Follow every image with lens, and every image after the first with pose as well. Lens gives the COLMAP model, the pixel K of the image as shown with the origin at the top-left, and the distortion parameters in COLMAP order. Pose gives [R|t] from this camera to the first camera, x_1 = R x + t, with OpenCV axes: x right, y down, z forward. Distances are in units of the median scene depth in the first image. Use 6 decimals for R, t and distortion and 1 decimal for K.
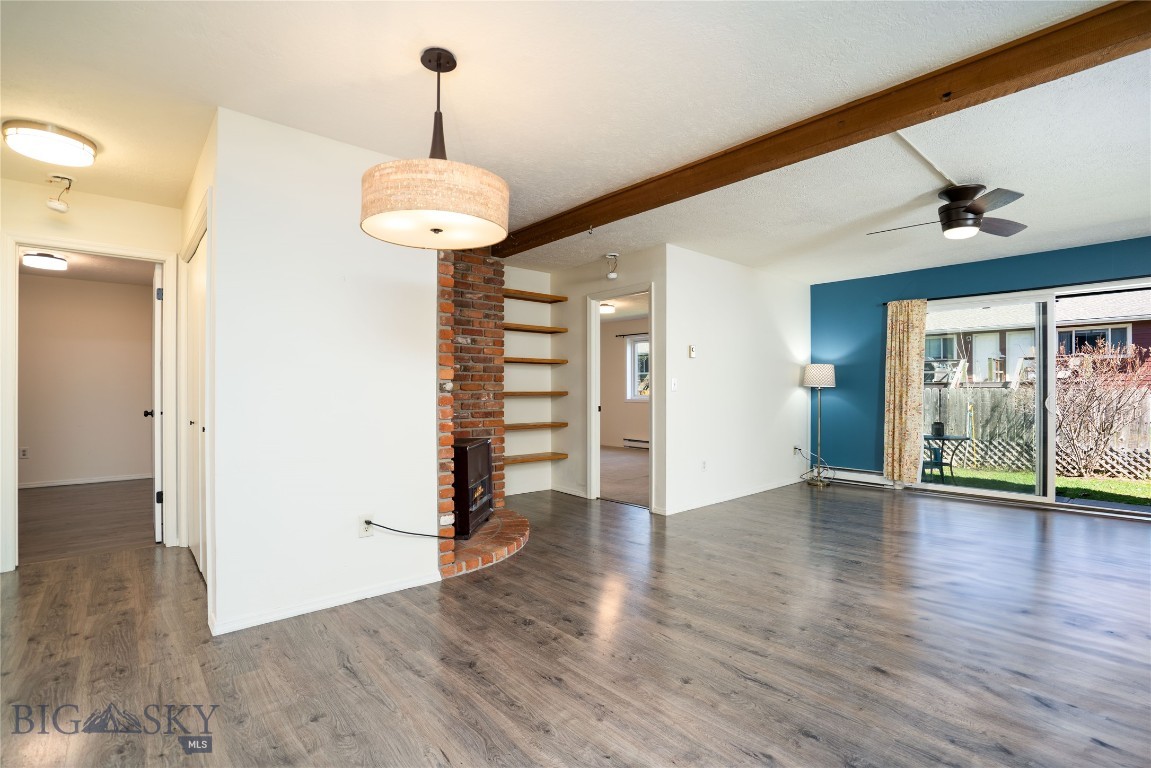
lens RADIAL K [[542.1, 0, 581.3], [0, 542.1, 389.6], [0, 0, 1]] dist [-0.024258, 0.004881]
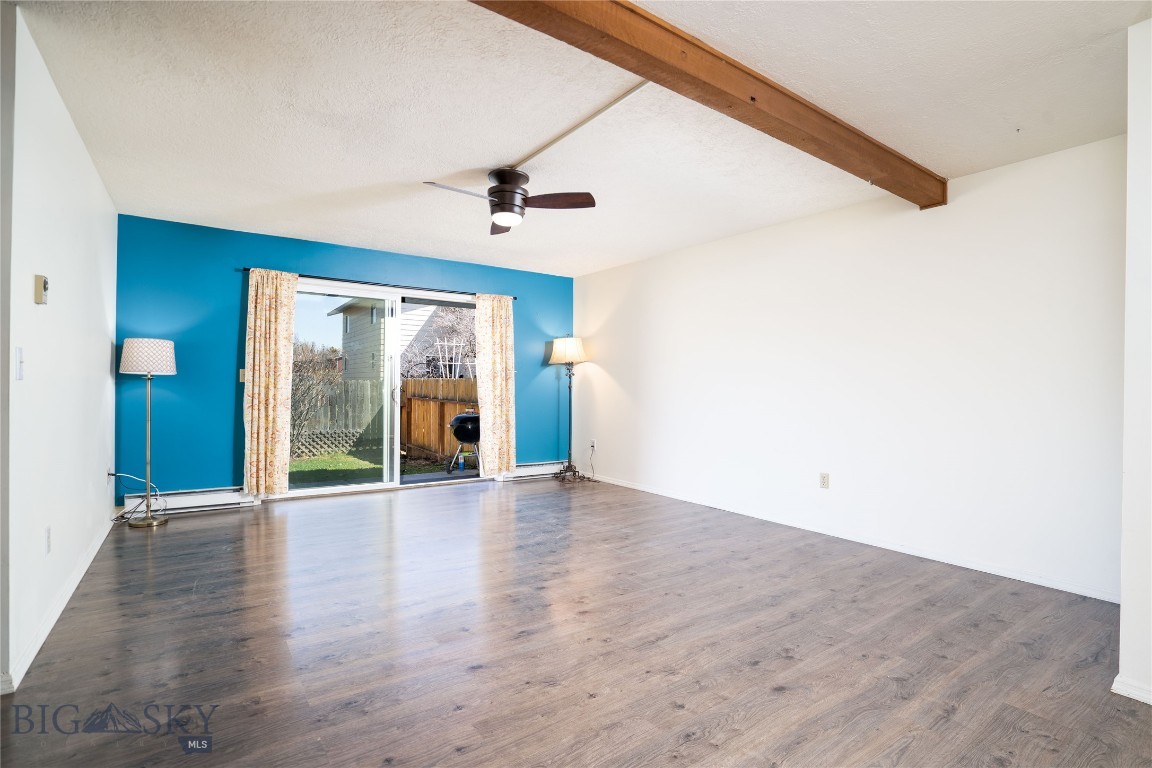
lens RADIAL K [[542.6, 0, 556.3], [0, 542.6, 373.2], [0, 0, 1]] dist [-0.024258, 0.004881]
pose [[0.118752, 0.021364, 0.992694, -0.186838], [-0.009578, 0.999747, -0.020370, 0.002272], [-0.992878, -0.007089, 0.118927, 0.577723]]
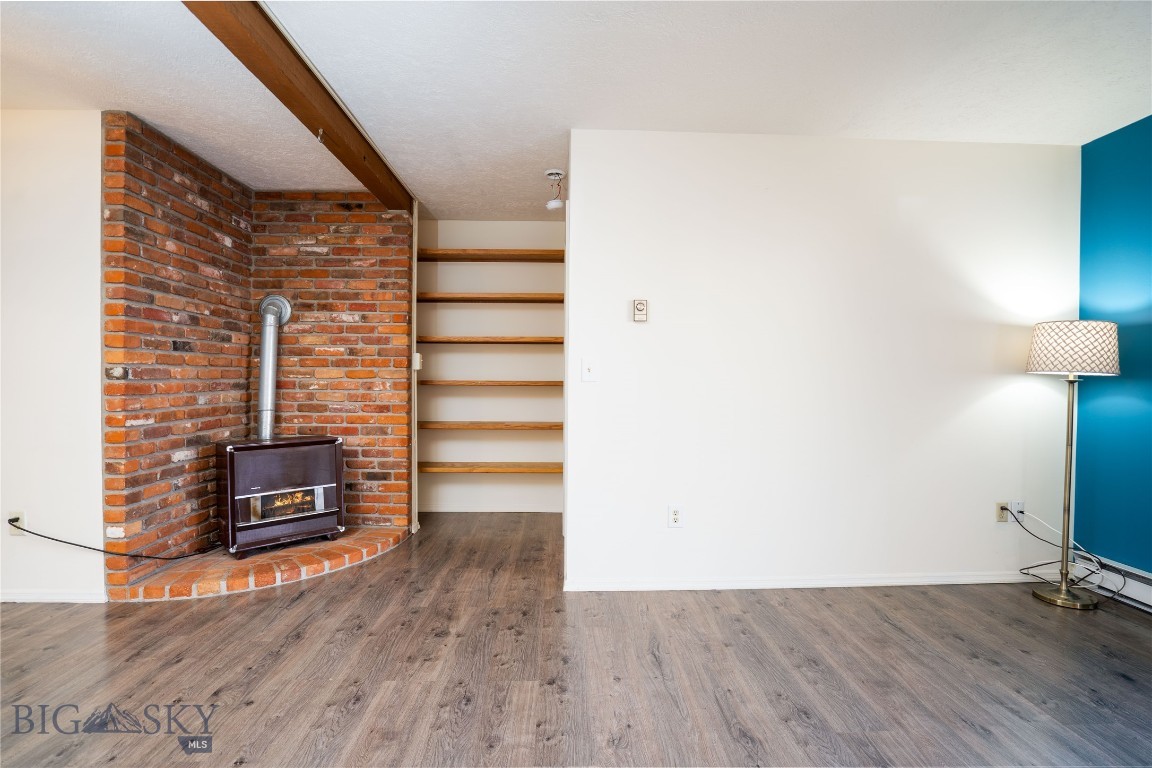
lens RADIAL K [[542.6, 0, 576.5], [0, 542.6, 385.5], [0, 0, 1]] dist [-0.024258, 0.004881]
pose [[0.760293, 0.011951, -0.649471, 0.565345], [-0.005712, 0.999915, 0.011713, 0.000866], [0.649556, -0.005195, 0.760296, 0.576448]]
